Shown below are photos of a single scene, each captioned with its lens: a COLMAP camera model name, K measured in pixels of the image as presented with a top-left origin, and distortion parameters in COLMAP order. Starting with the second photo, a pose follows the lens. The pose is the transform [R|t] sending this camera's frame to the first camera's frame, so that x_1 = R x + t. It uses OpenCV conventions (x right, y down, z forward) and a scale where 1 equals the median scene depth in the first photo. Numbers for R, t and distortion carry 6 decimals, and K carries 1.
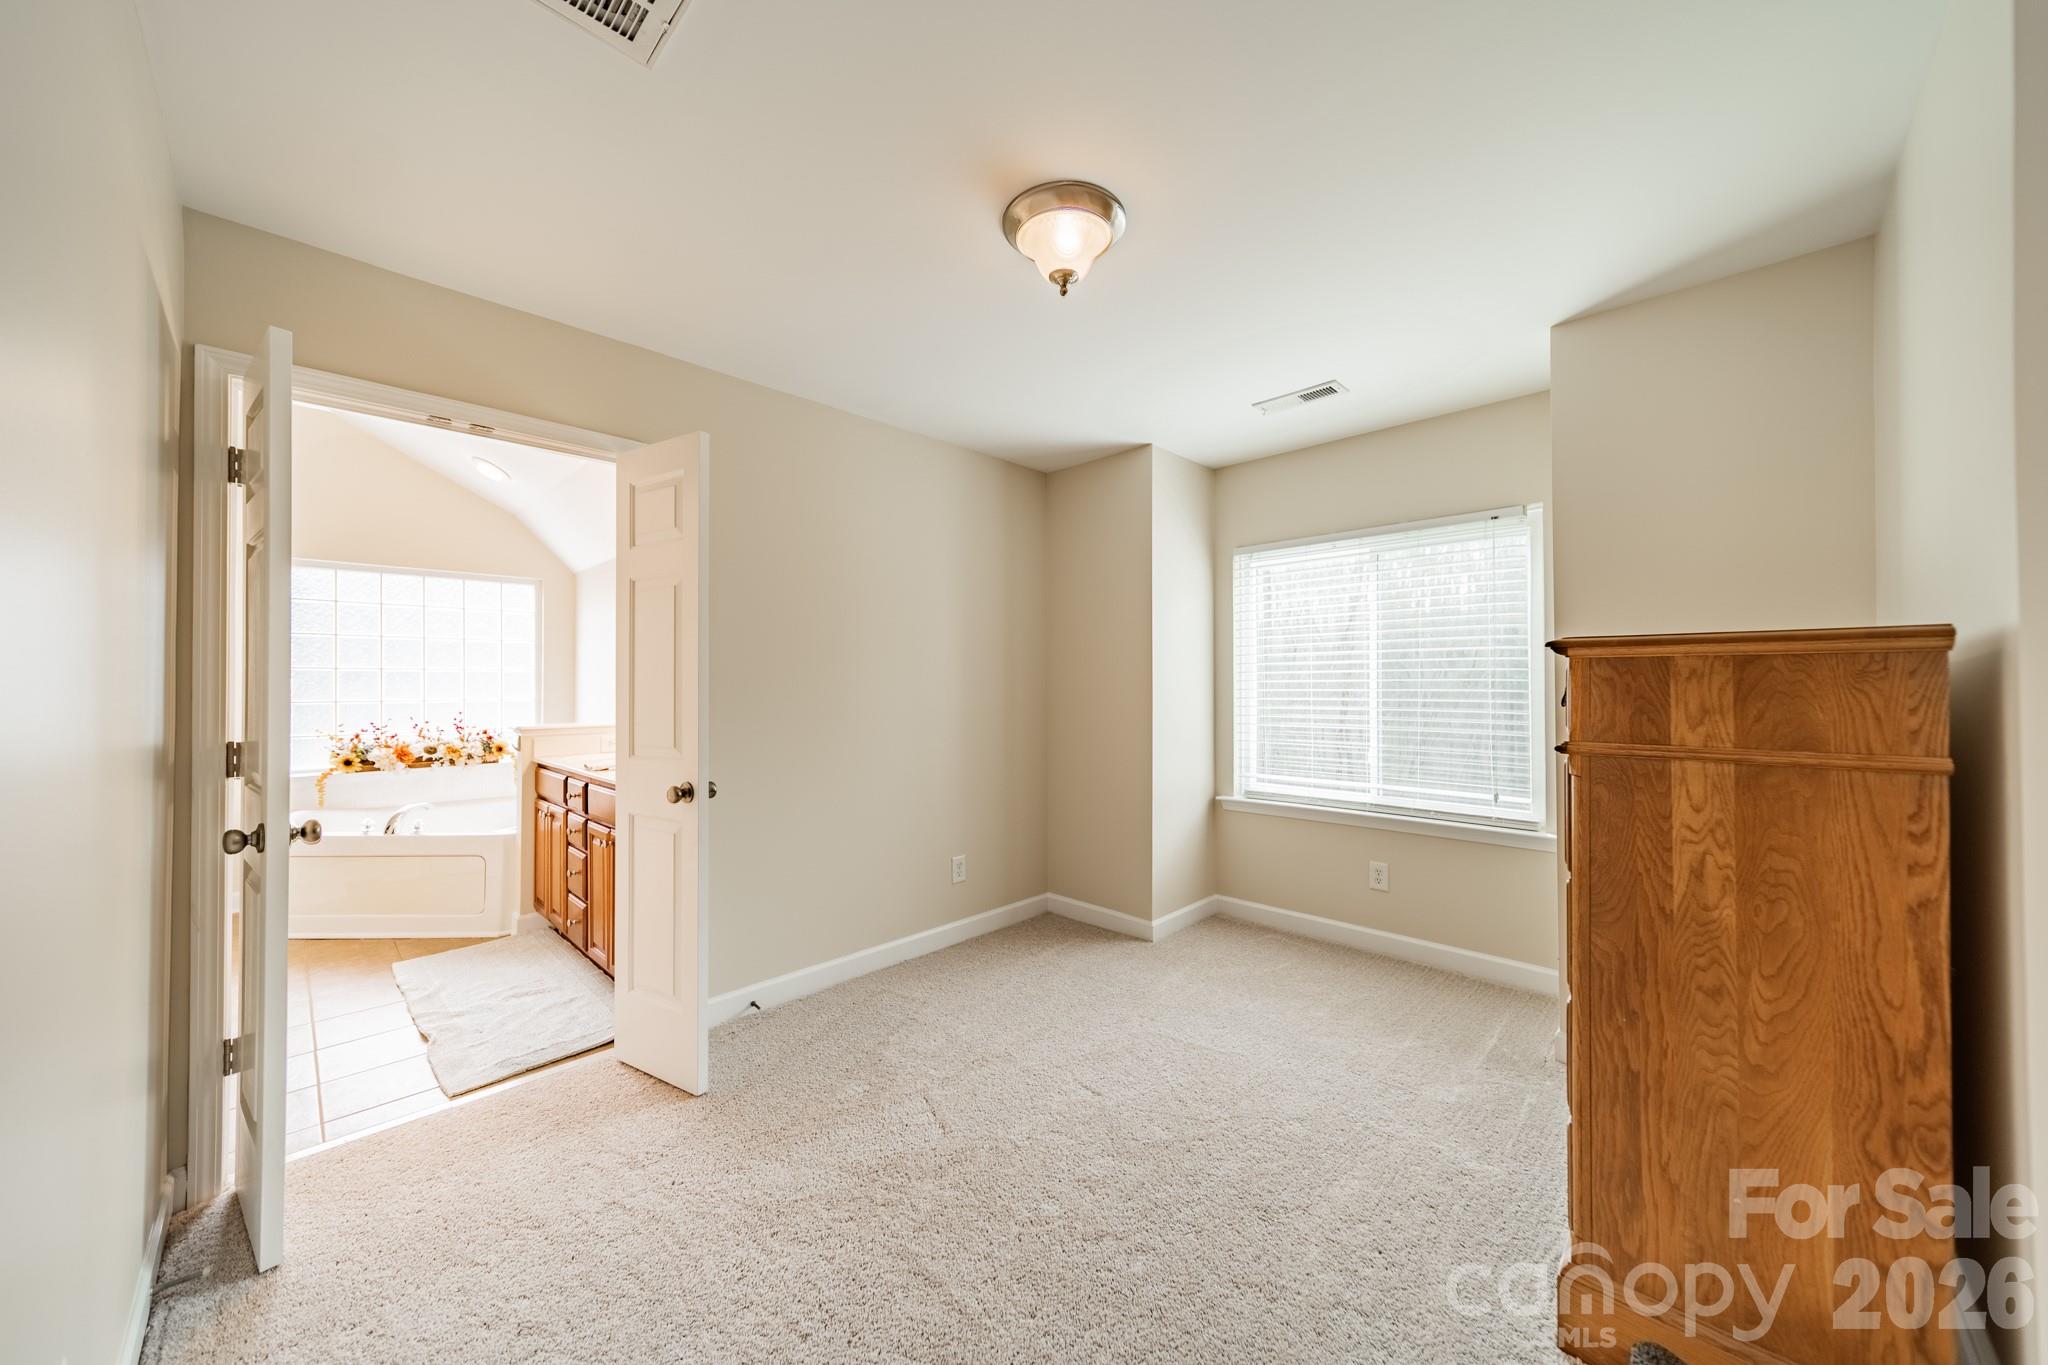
lens RADIAL K [[721.5, 0, 1022.1], [0, 721.5, 678.7], [0, 0, 1]] dist [0.009749, -0.000320]
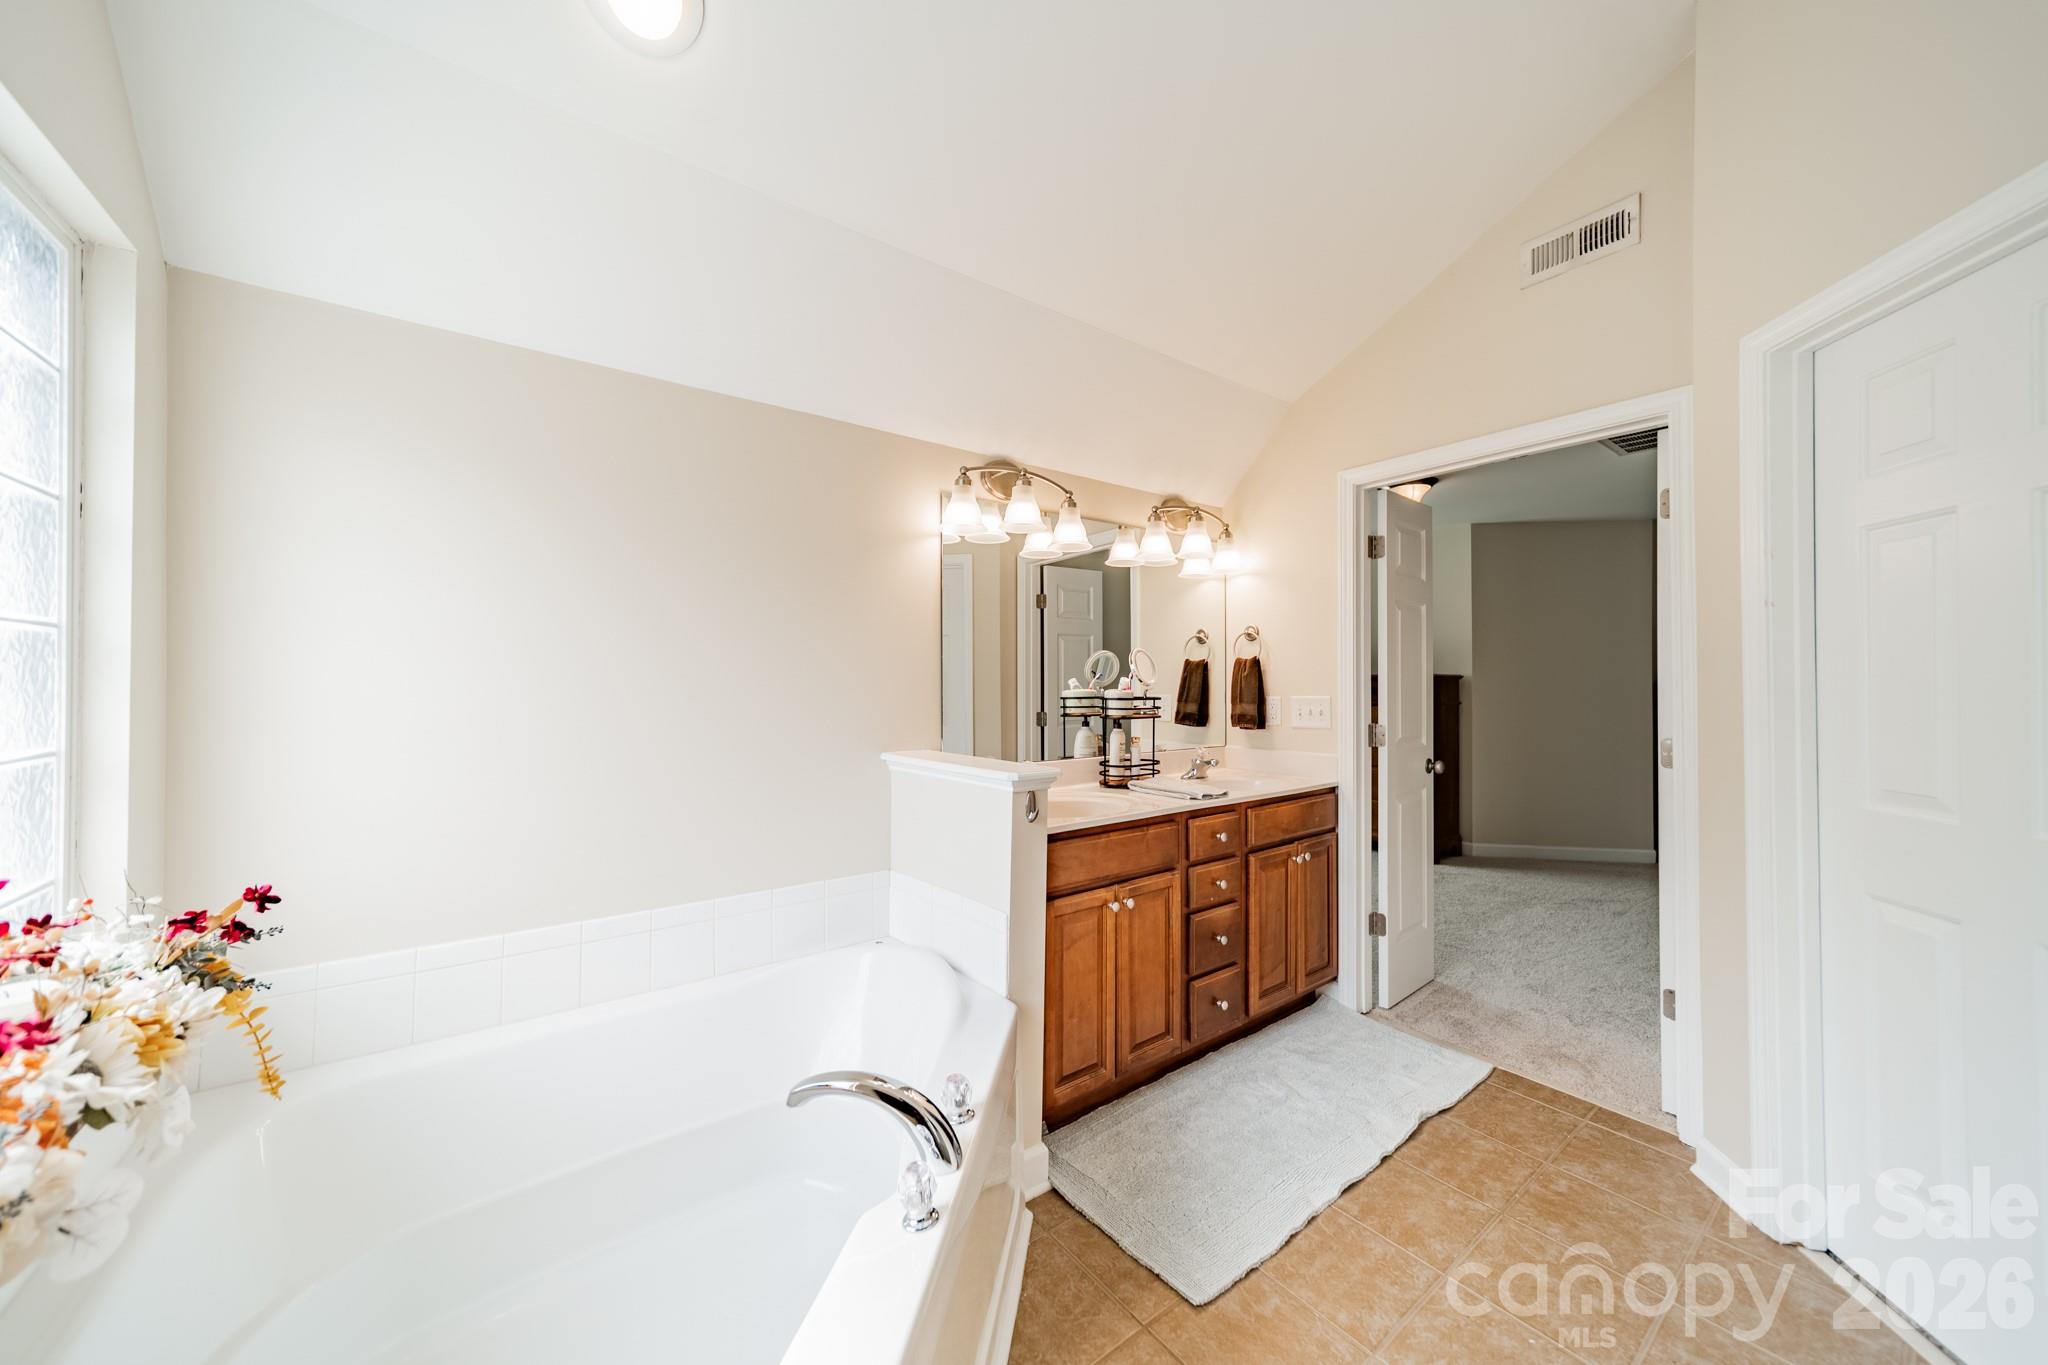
lens RADIAL K [[721.5, 0, 1023.9], [0, 721.5, 679.5], [0, 0, 1]] dist [0.009749, -0.000320]
pose [[0.147041, 0.005769, 0.989114, -1.178545], [-0.017043, 0.999849, -0.003298, 0.002915], [-0.988984, -0.016373, 0.147117, 0.925701]]
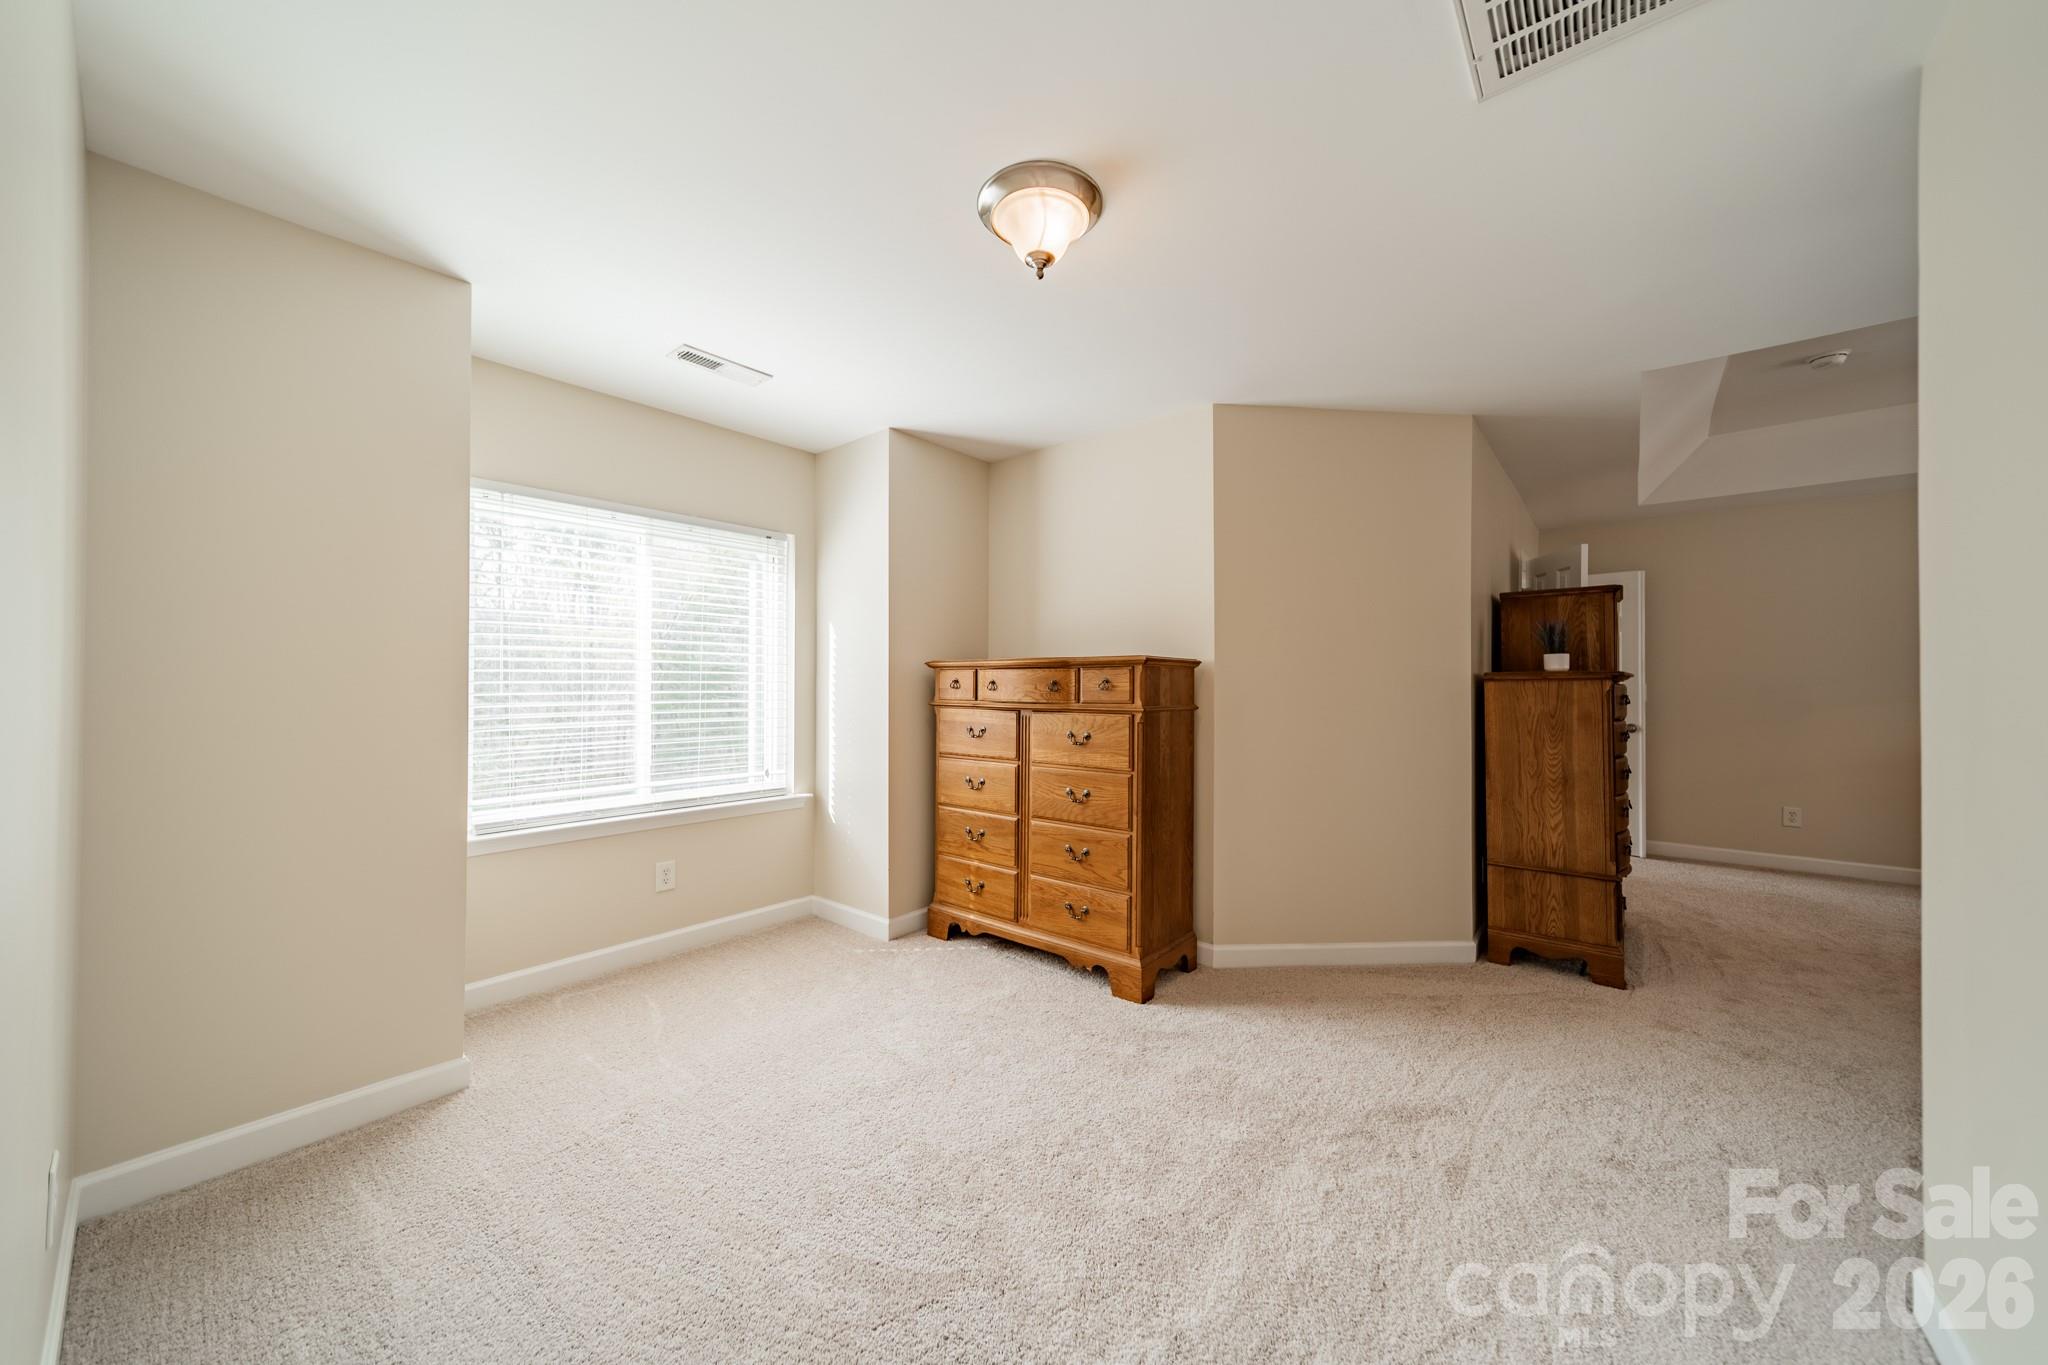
lens RADIAL K [[721.5, 0, 1025.9], [0, 721.5, 681.1], [0, 0, 1]] dist [0.009749, -0.000320]
pose [[-0.076814, 0.007986, 0.997013, -0.457817], [-0.013965, 0.999861, -0.009085, 0.014437], [-0.996948, -0.014622, -0.076692, 0.544877]]
